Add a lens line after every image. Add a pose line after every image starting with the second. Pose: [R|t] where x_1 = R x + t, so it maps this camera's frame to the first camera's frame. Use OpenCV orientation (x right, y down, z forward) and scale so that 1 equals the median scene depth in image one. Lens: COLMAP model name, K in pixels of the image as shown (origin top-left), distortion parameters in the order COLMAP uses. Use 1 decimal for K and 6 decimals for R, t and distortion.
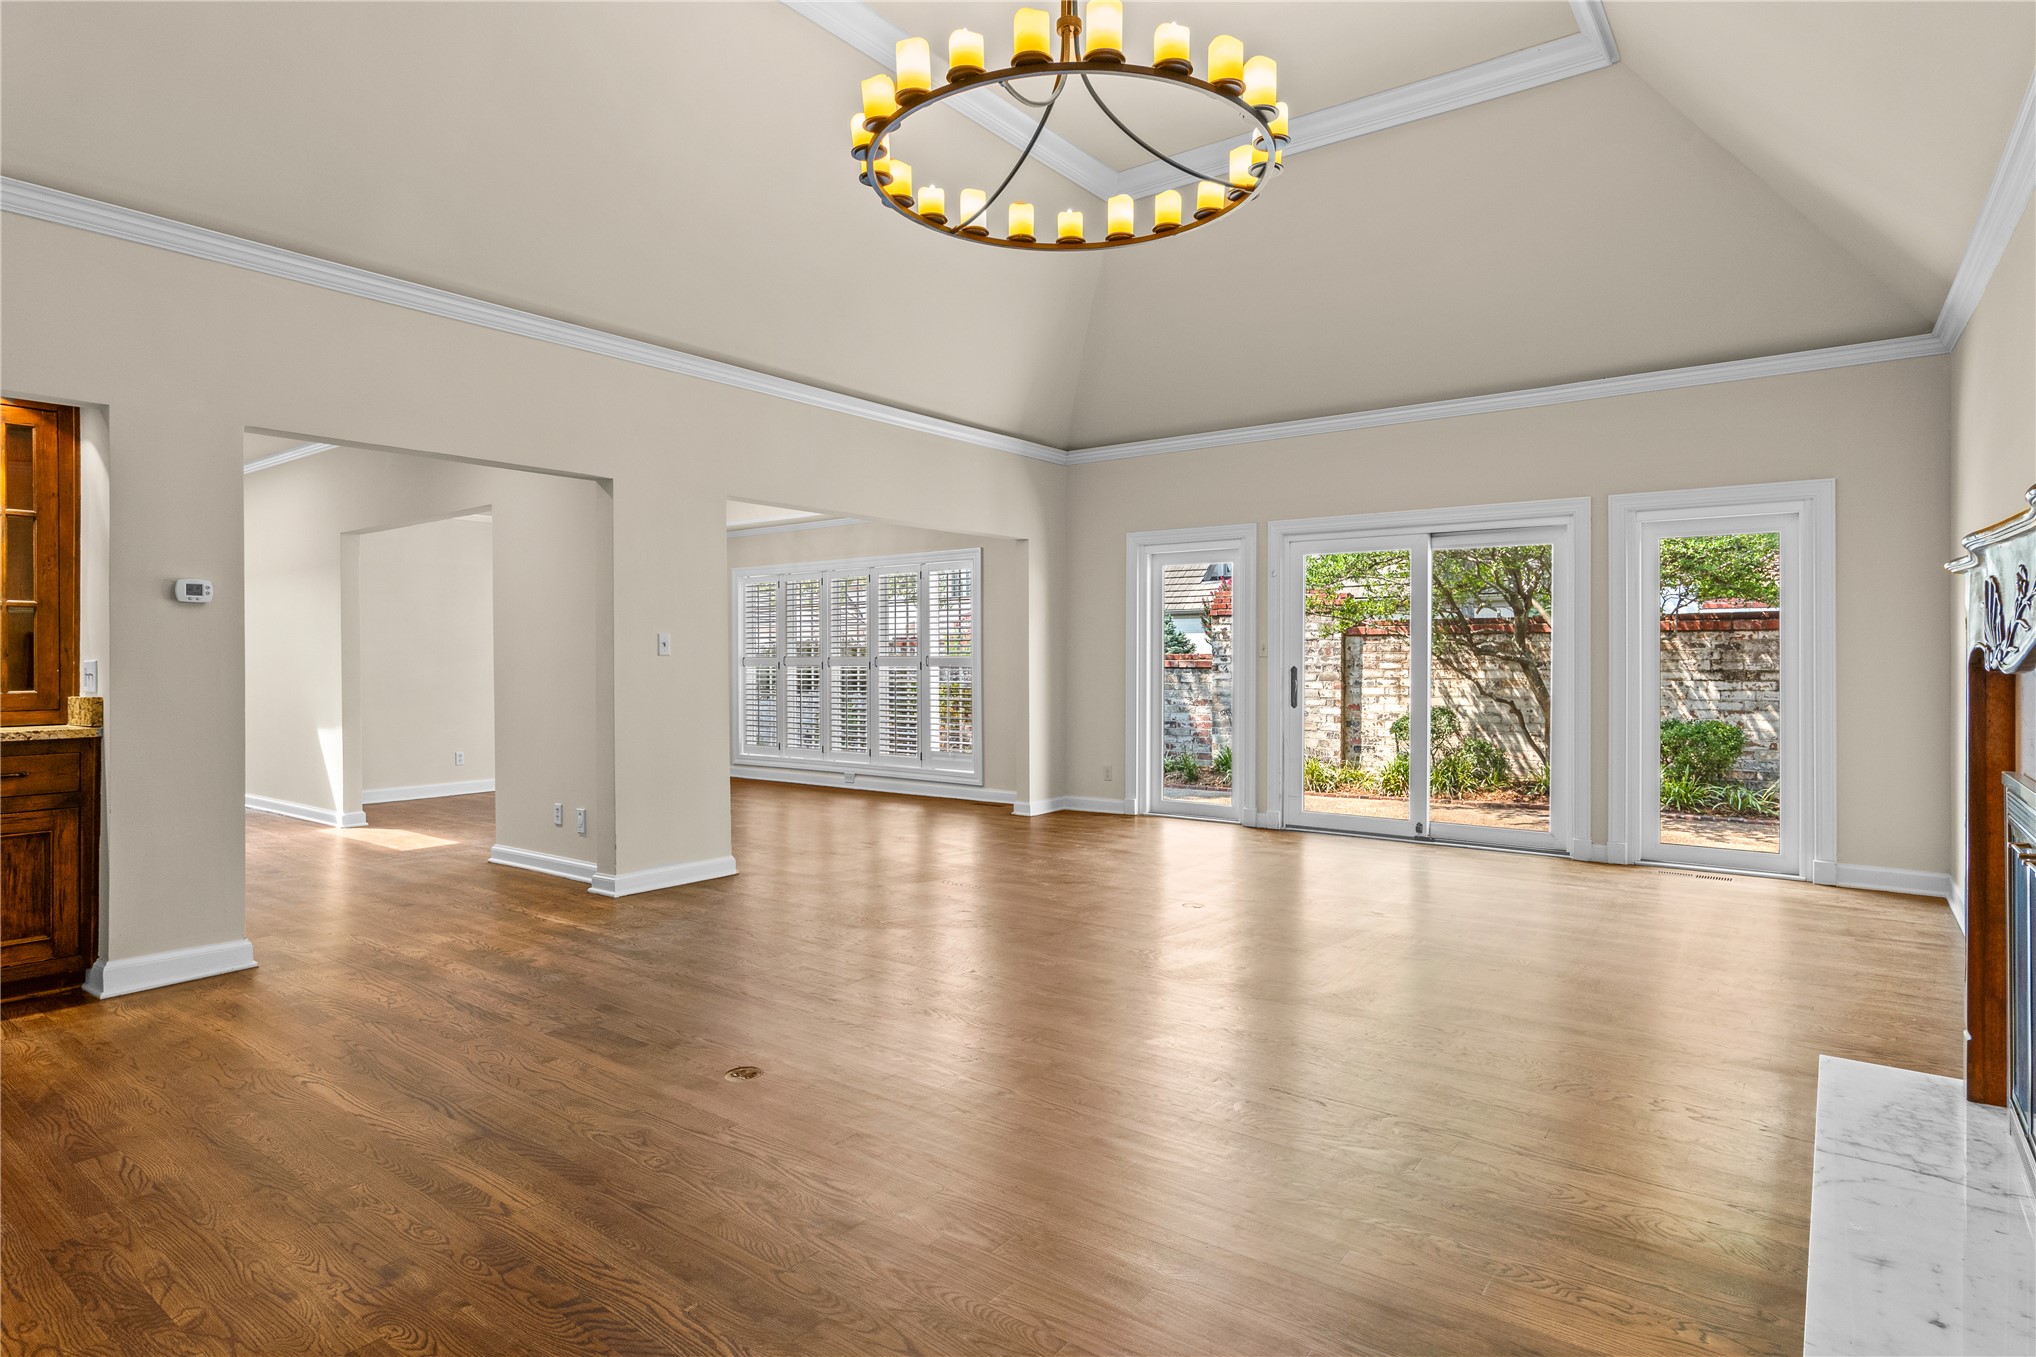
lens RADIAL K [[1085.2, 0, 1021.5], [0, 1085.2, 693.4], [0, 0, 1]] dist [-0.023849, 0.012327]
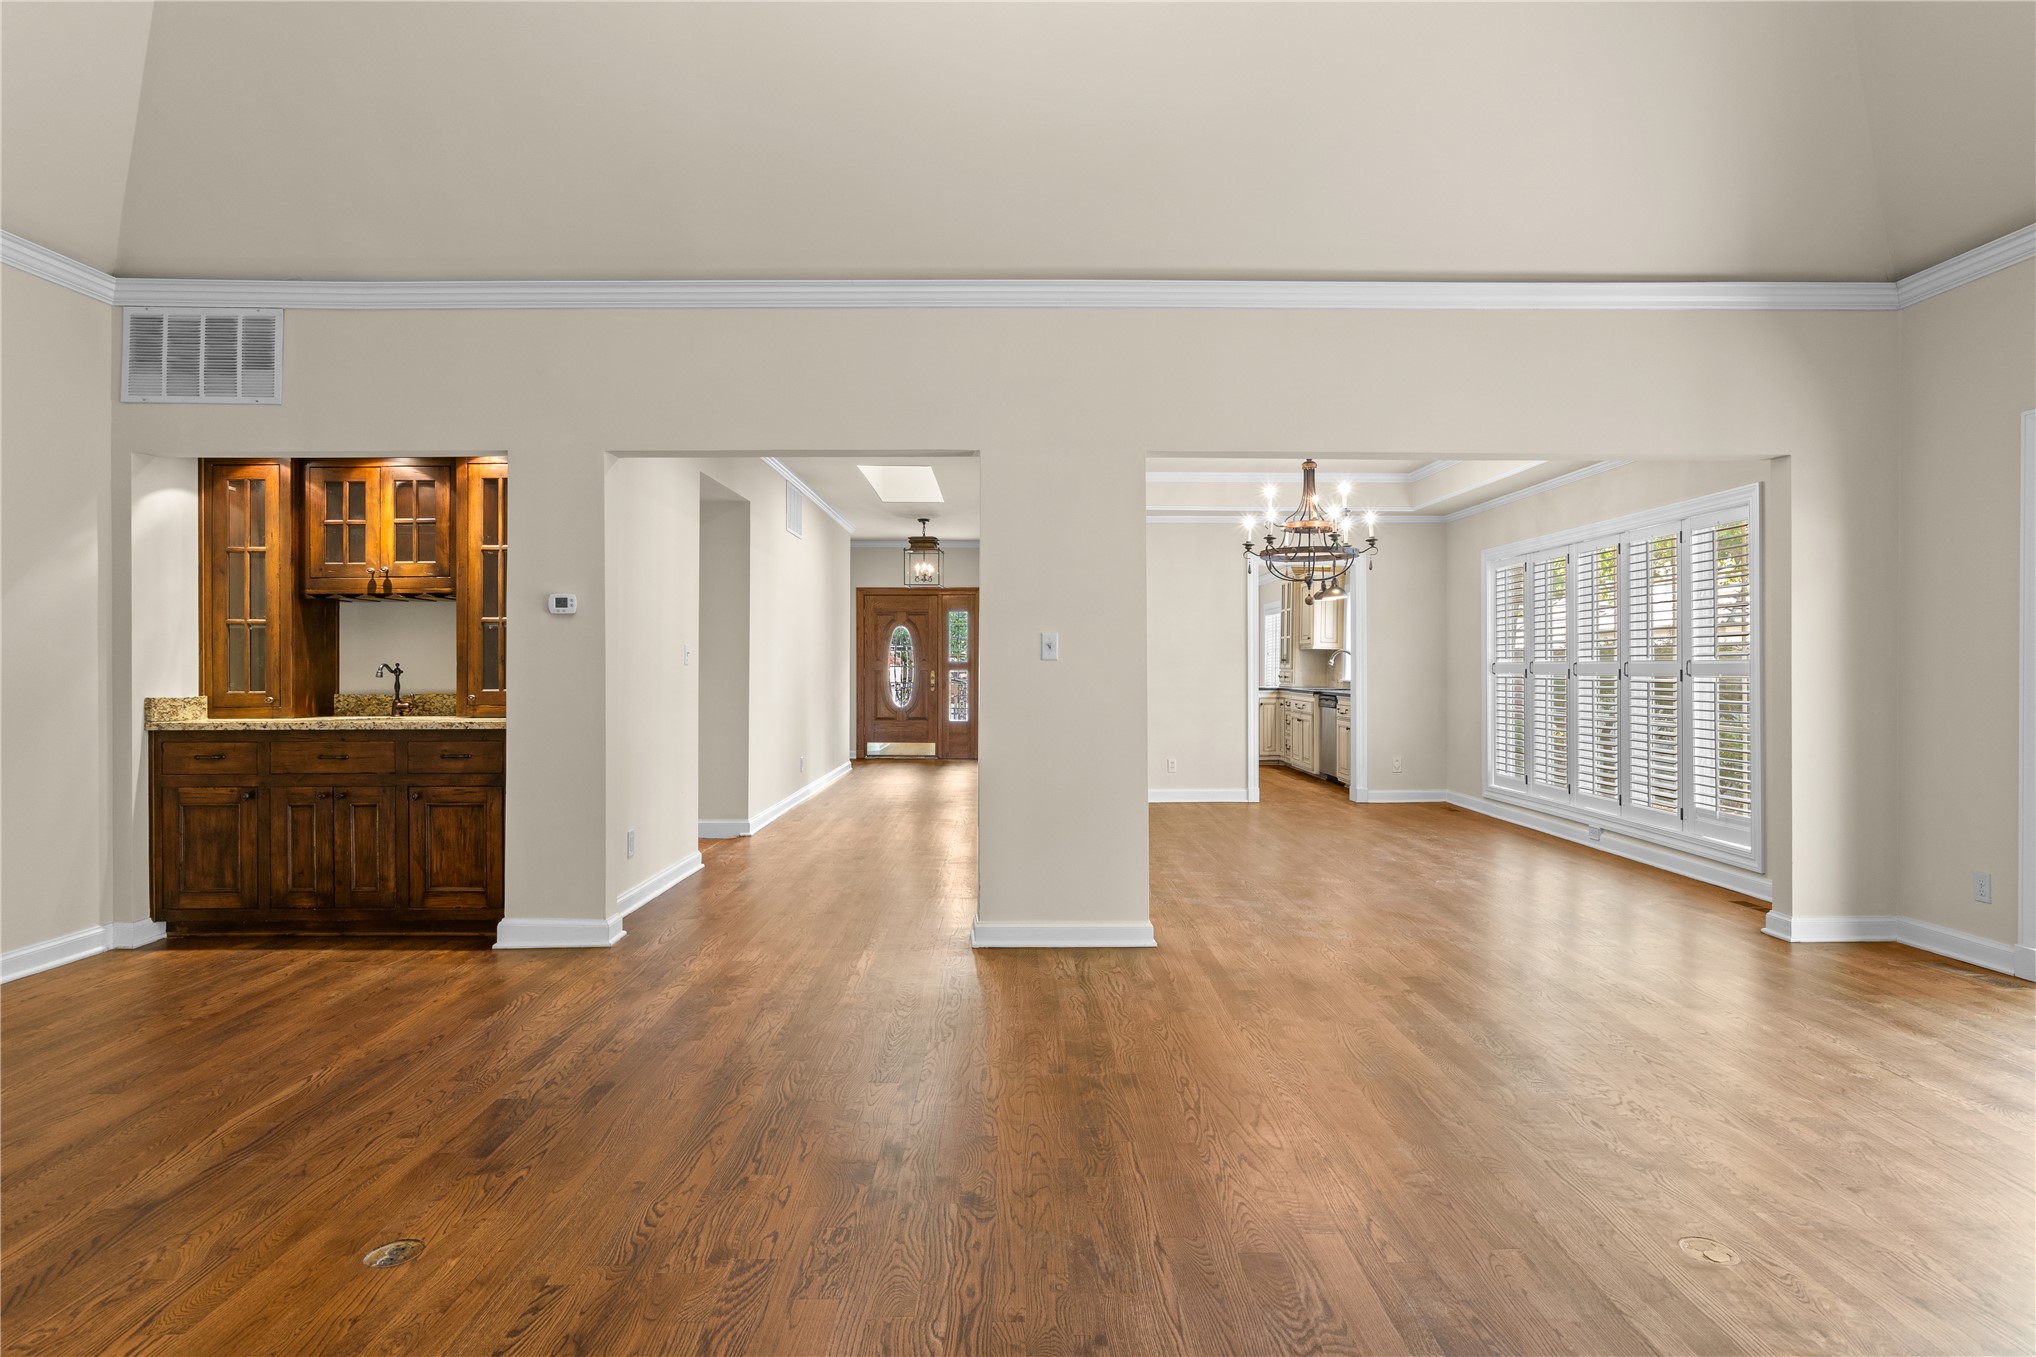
lens RADIAL K [[1078.9, 0, 1019.2], [0, 1078.9, 667.2], [0, 0, 1]] dist [-0.011326, 0.002526]
pose [[0.609151, 0.001104, -0.793053, 0.441021], [-0.024523, 0.999547, -0.017445, -0.021287], [0.792675, 0.030075, 0.608902, 0.721072]]
